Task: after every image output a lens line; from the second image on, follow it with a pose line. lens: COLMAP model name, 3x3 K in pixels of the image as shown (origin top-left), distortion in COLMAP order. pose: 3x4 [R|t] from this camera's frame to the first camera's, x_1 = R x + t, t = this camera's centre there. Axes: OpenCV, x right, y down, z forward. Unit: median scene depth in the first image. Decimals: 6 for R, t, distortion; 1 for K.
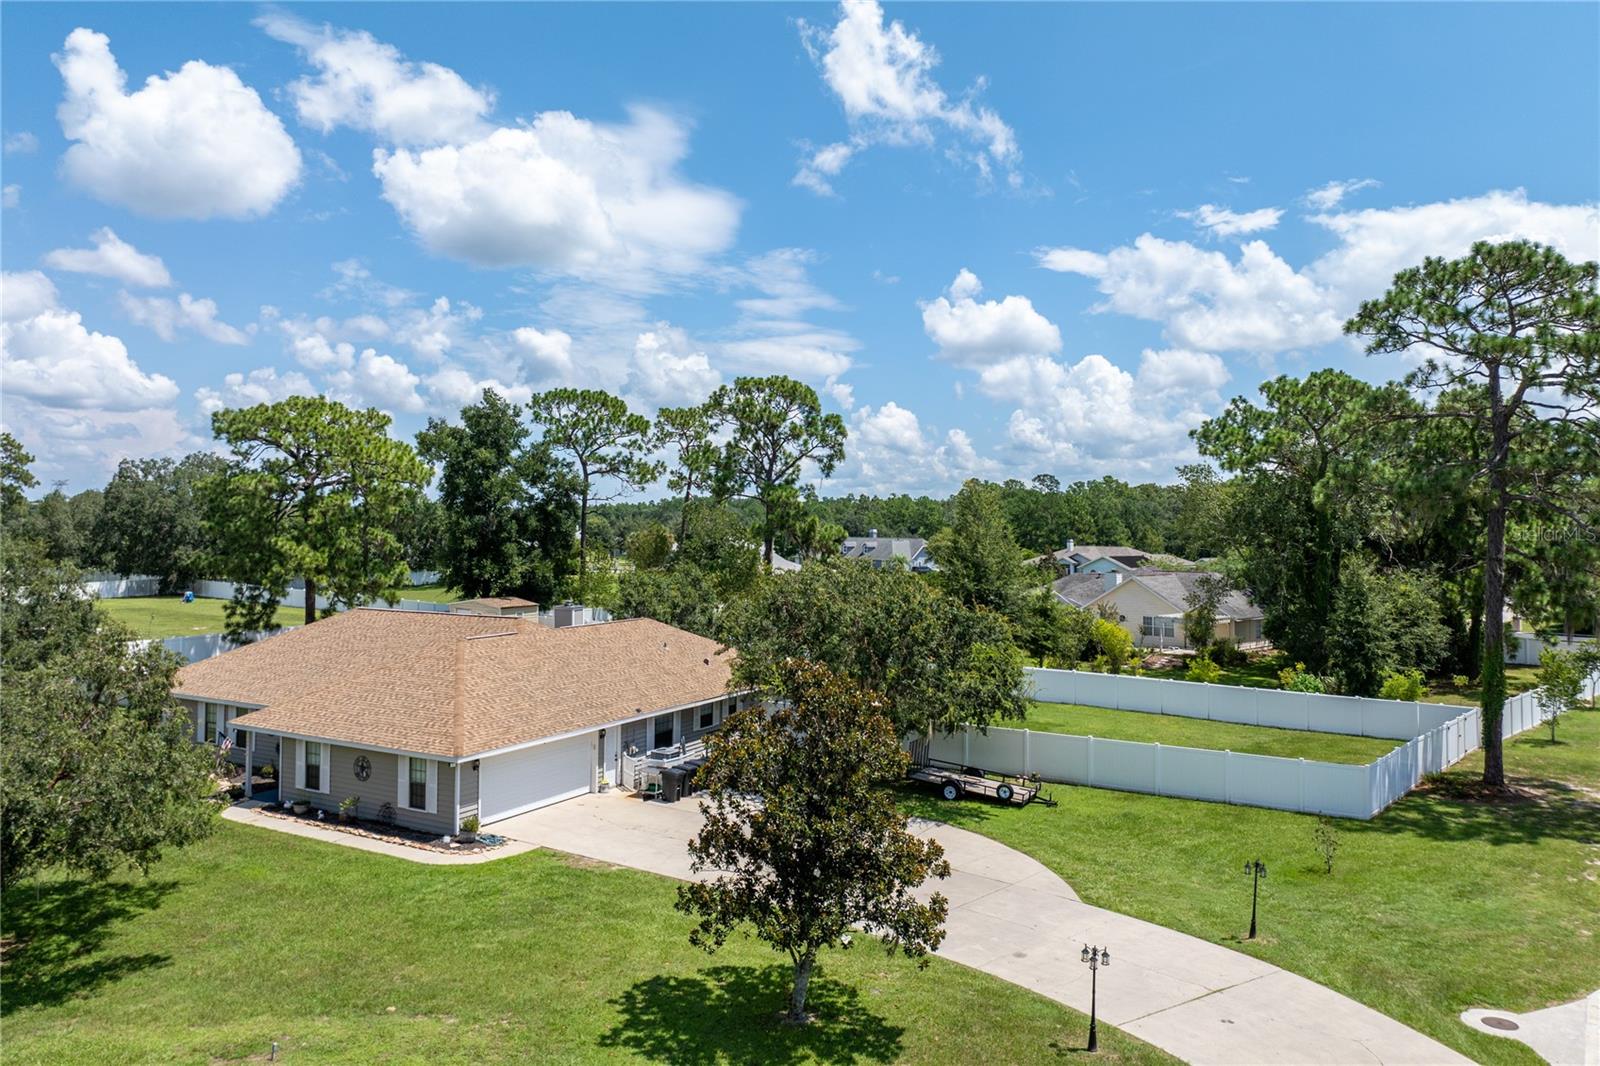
lens RADIAL K [[1127.4, 0, 804.6], [0, 1127.4, 460.8], [0, 0, 1]] dist [-0.037868, -0.001044]
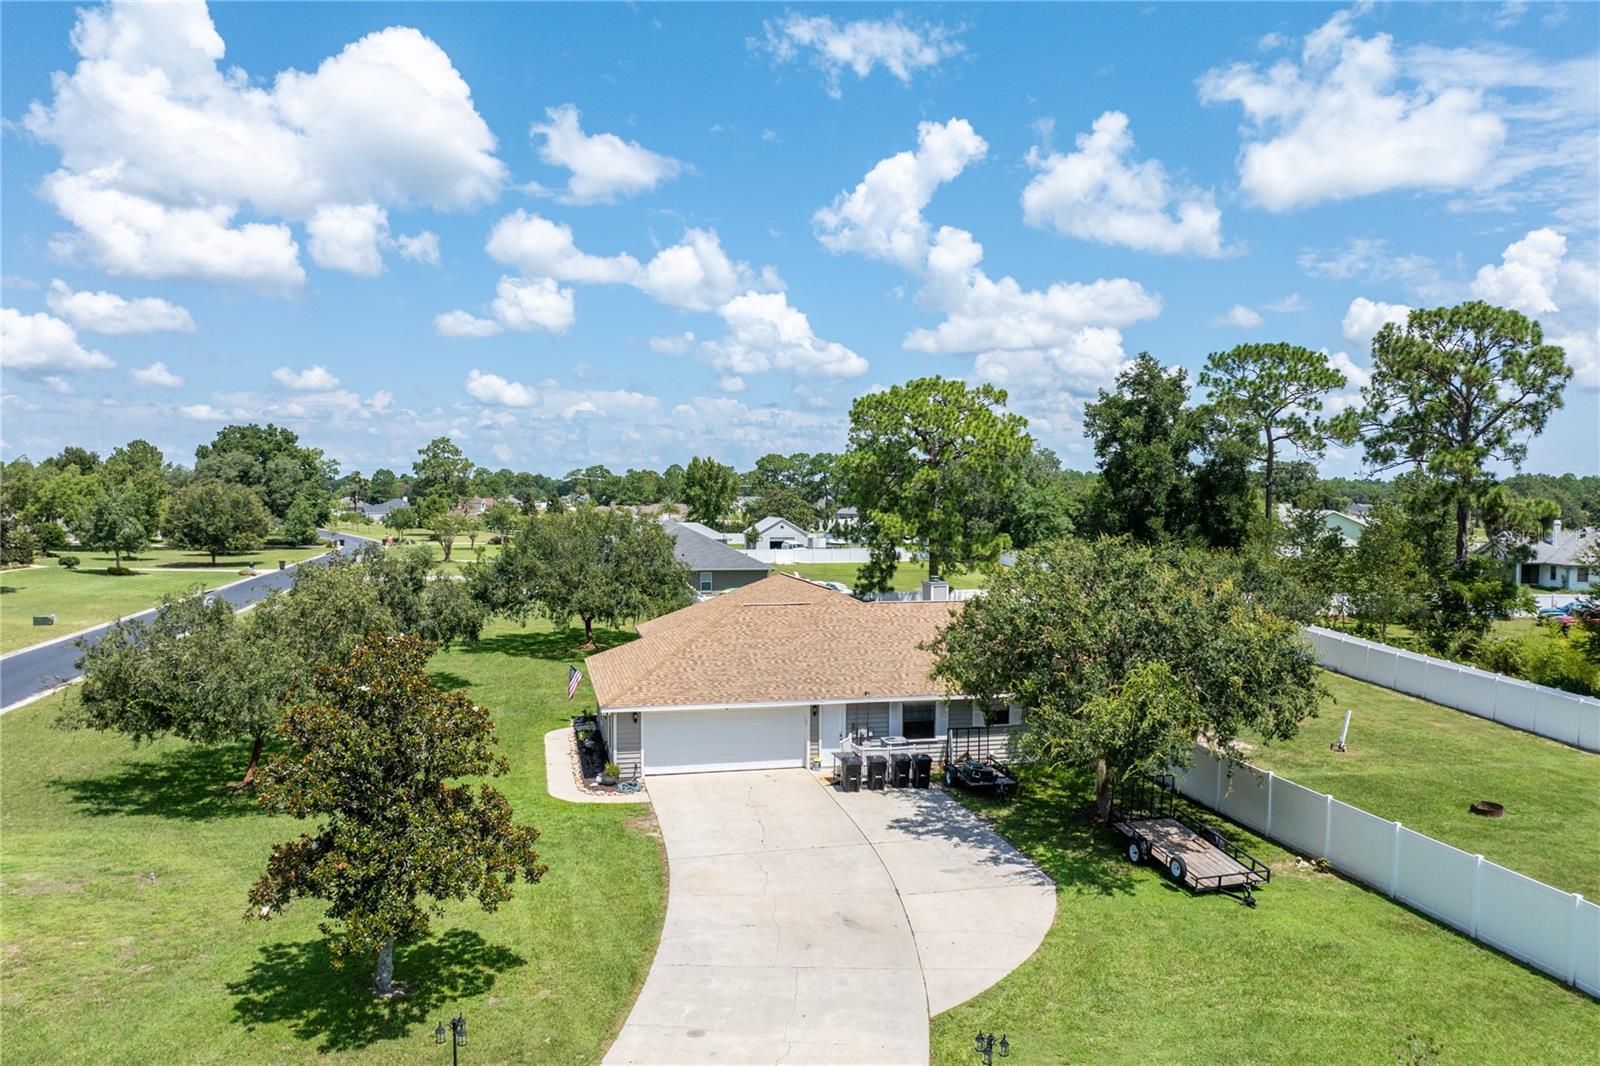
lens RADIAL K [[1124.8, 0, 805.6], [0, 1124.8, 540.1], [0, 0, 1]] dist [-0.034935, 0.000351]
pose [[0.669918, 0.028970, -0.741870, 0.302702], [0.040590, 0.996315, 0.075559, 0.012104], [0.741325, -0.080731, 0.666273, 0.202062]]
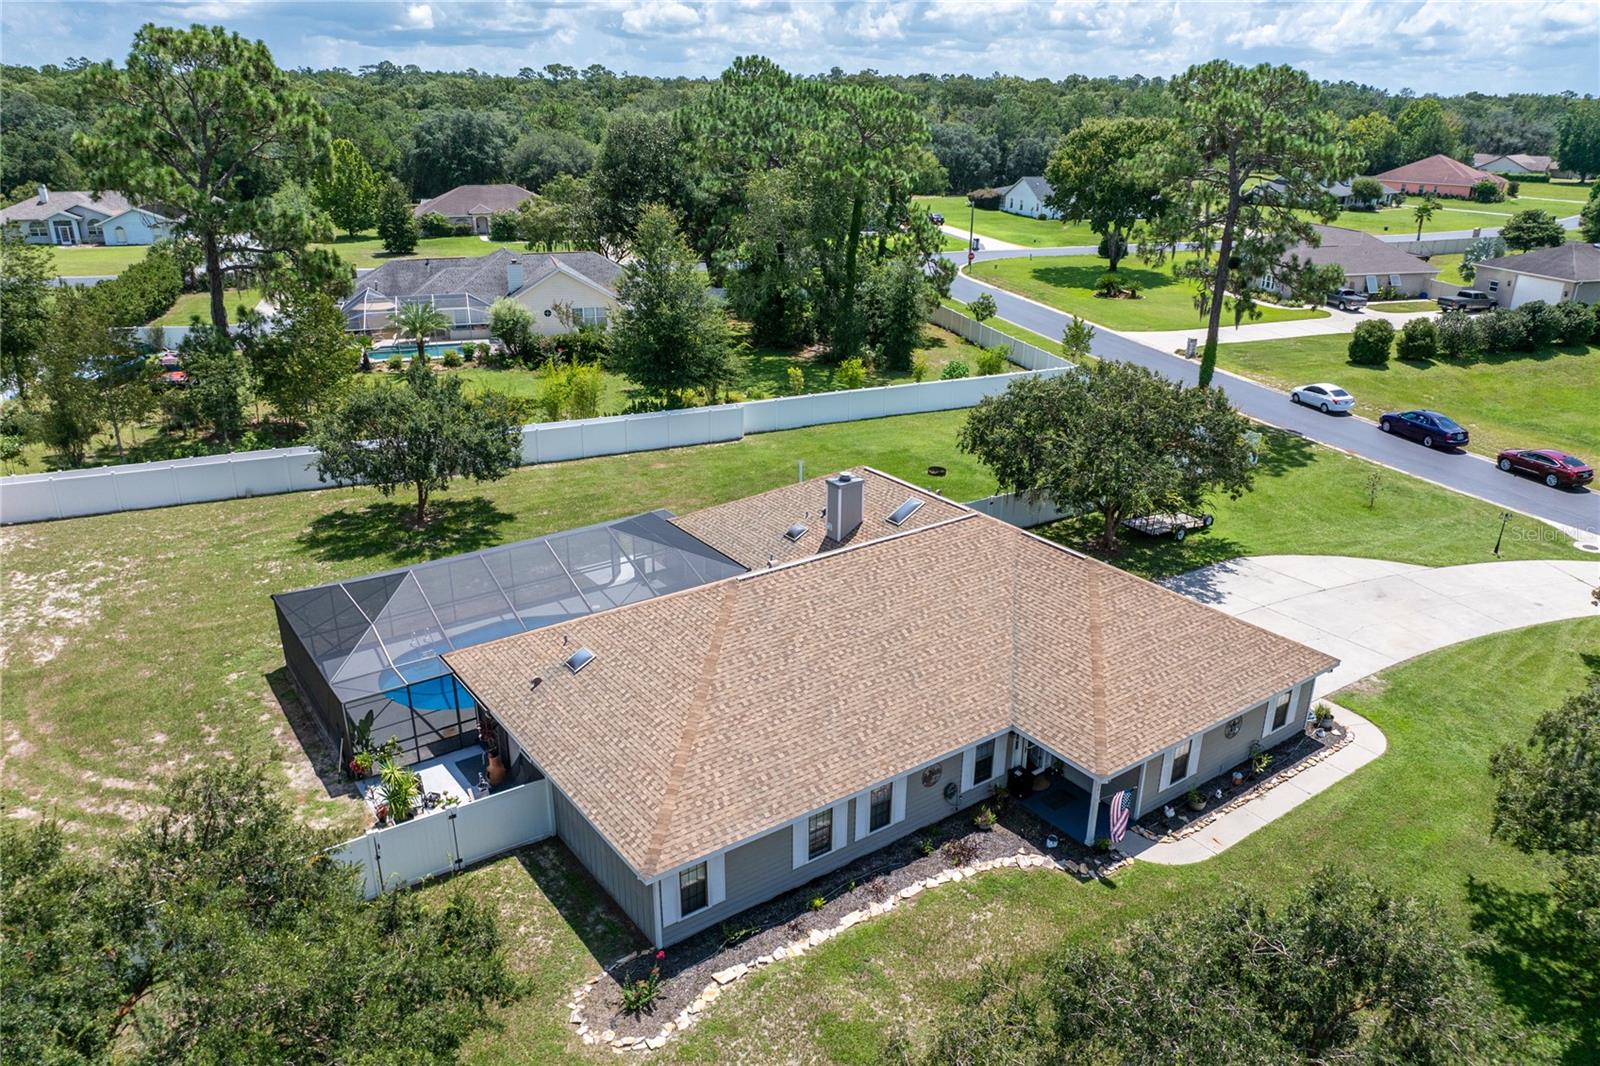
lens RADIAL K [[1121.6, 0, 797.4], [0, 1121.6, 562.4], [0, 0, 1]] dist [-0.031242, -0.000981]
pose [[0.444026, -0.352683, 0.823684, -0.637551], [-0.055660, 0.906644, 0.418209, -0.104095], [-0.894284, -0.231542, 0.382943, 0.509745]]
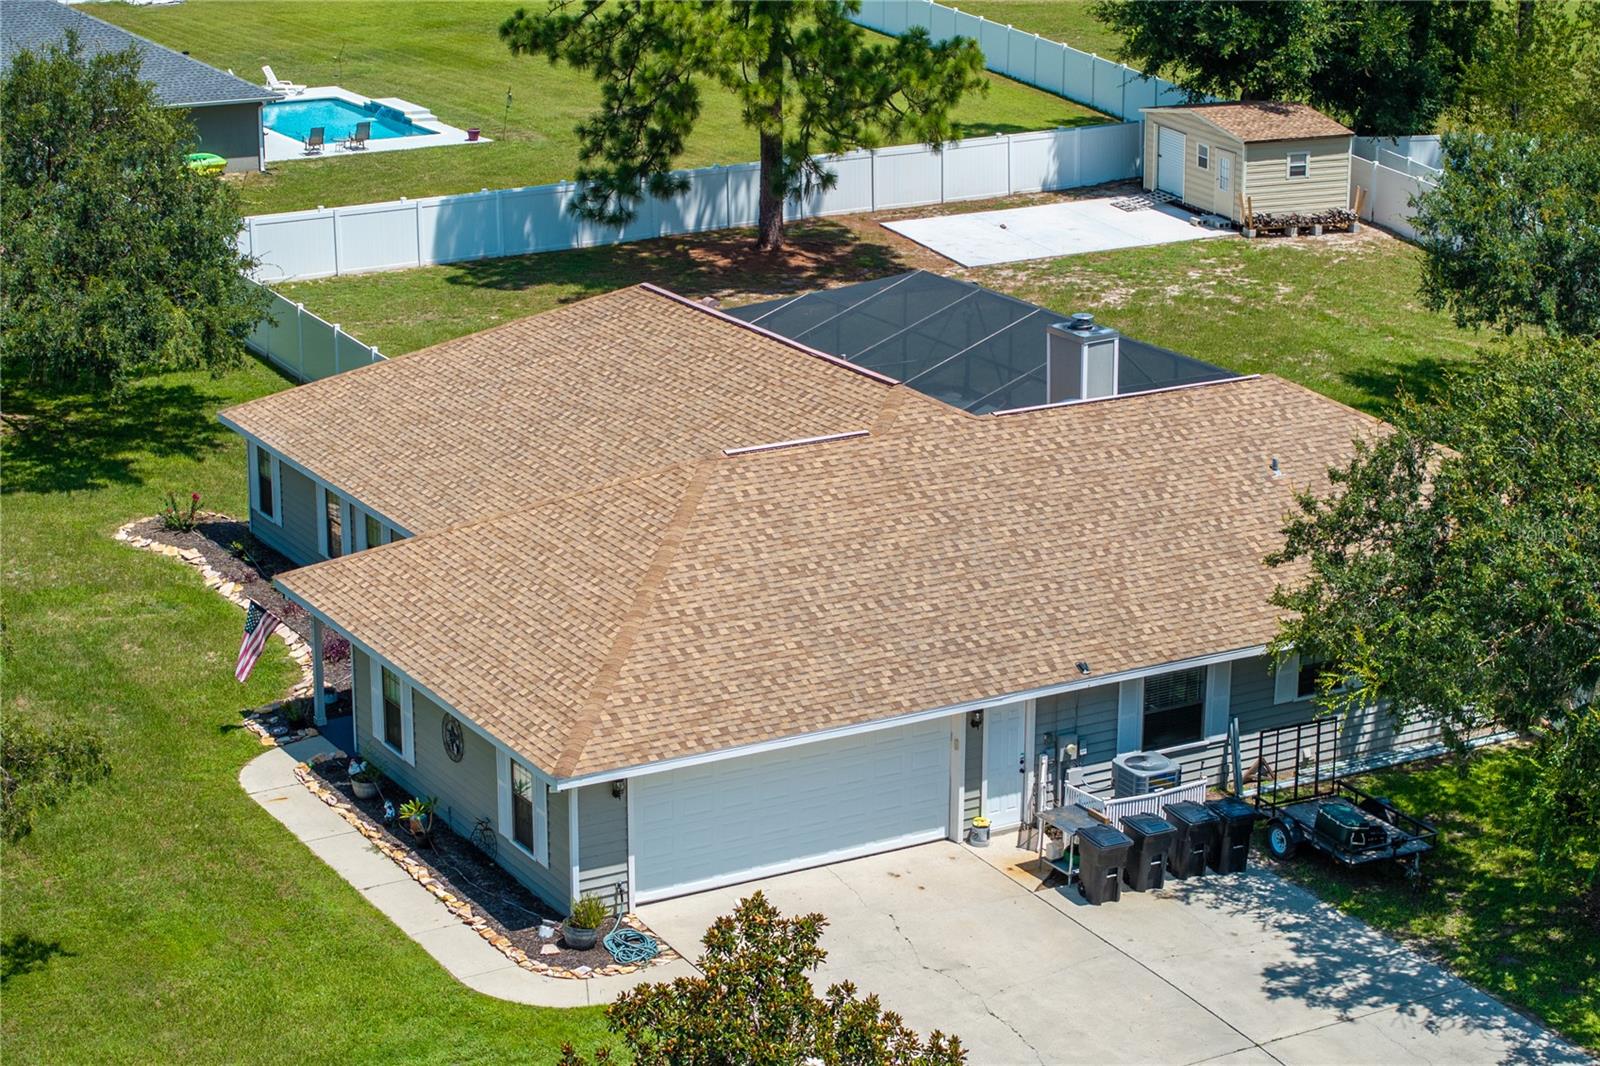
lens RADIAL K [[3205.8, 0, 800.0], [0, 3205.8, 533.0], [0, 0, 1]] dist [-0.182235, 1.331413]
pose [[0.851118, 0.147261, -0.503897, 0.211976], [0.030505, 0.944356, 0.327508, -0.130752], [0.524087, -0.294119, 0.799266, -0.000836]]
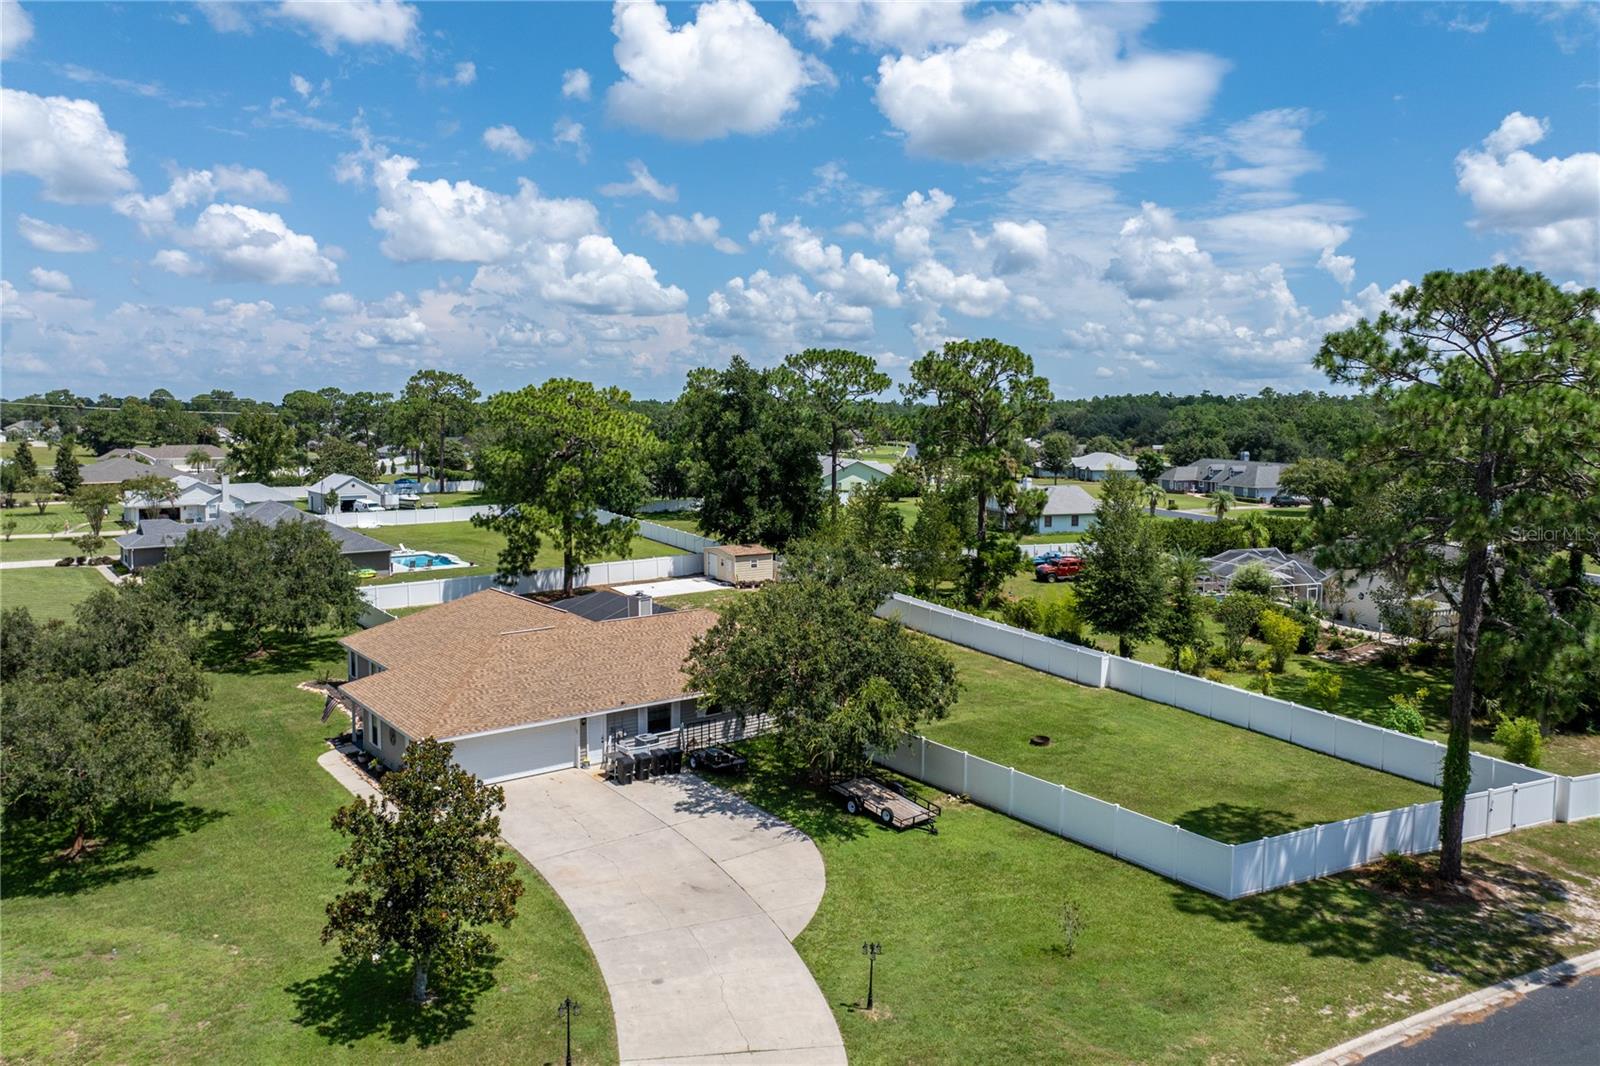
lens RADIAL K [[1127.4, 0, 804.6], [0, 1127.4, 460.8], [0, 0, 1]] dist [-0.037868, -0.001044]
pose [[0.916846, 0.015946, -0.398922, 0.297441], [0.023430, 0.995331, 0.093636, -0.084211], [0.398552, -0.095197, 0.912192, 0.003741]]
